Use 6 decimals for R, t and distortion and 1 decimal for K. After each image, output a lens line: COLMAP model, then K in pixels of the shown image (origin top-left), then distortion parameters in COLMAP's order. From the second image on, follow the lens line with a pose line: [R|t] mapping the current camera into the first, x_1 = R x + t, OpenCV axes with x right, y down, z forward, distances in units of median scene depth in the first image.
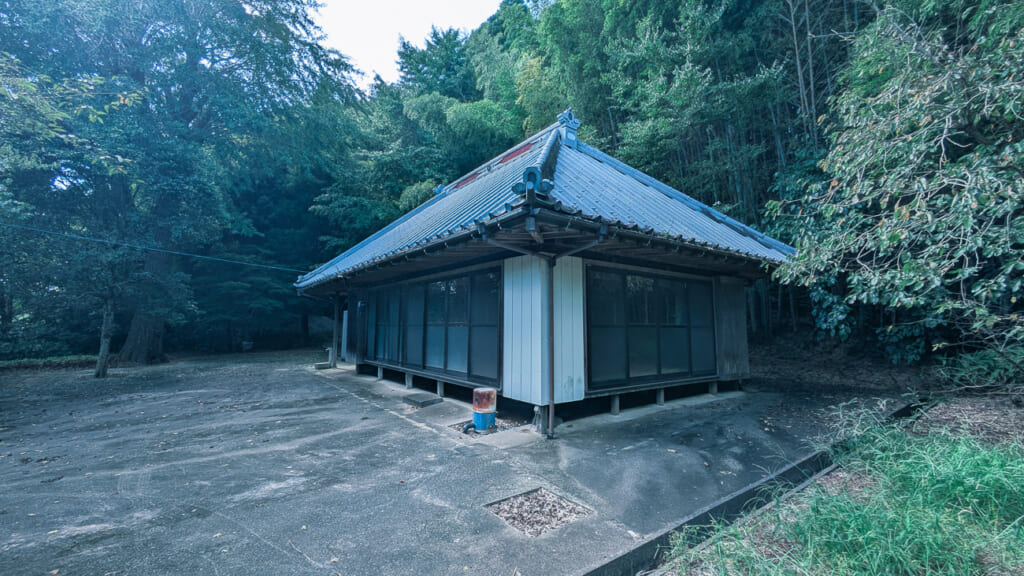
lens RADIAL K [[415.9, 0, 512.5], [0, 415.9, 289.2], [0, 0, 1]] dist [0.000146, 0.001270]
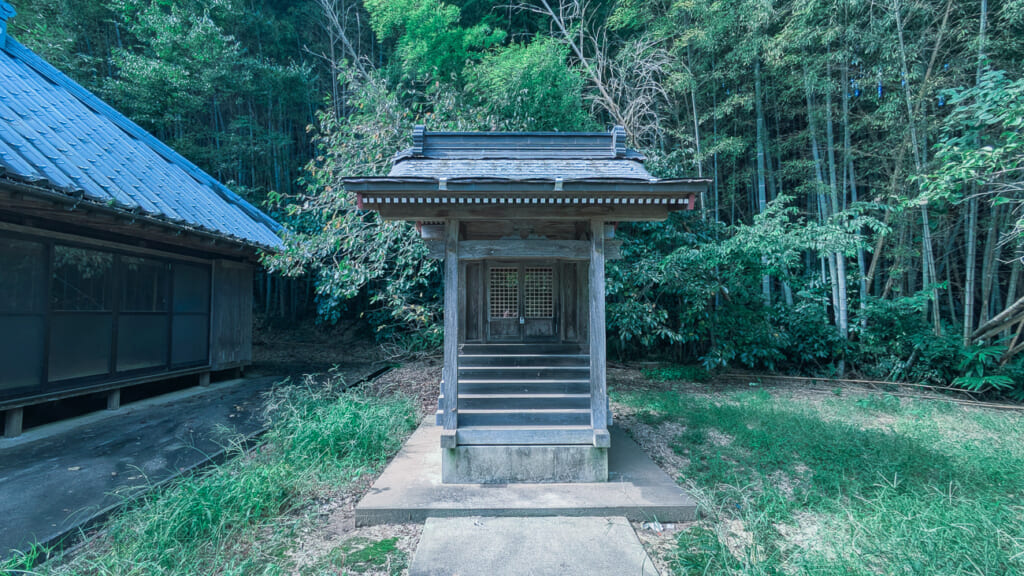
lens RADIAL K [[415.9, 0, 511.5], [0, 415.9, 285.2], [0, 0, 1]] dist [0.000146, 0.001270]
pose [[0.597021, 0.046146, 0.800897, 0.149407], [-0.068096, 0.997656, -0.006721, -0.012620], [-0.799330, -0.050525, 0.598764, -0.096024]]
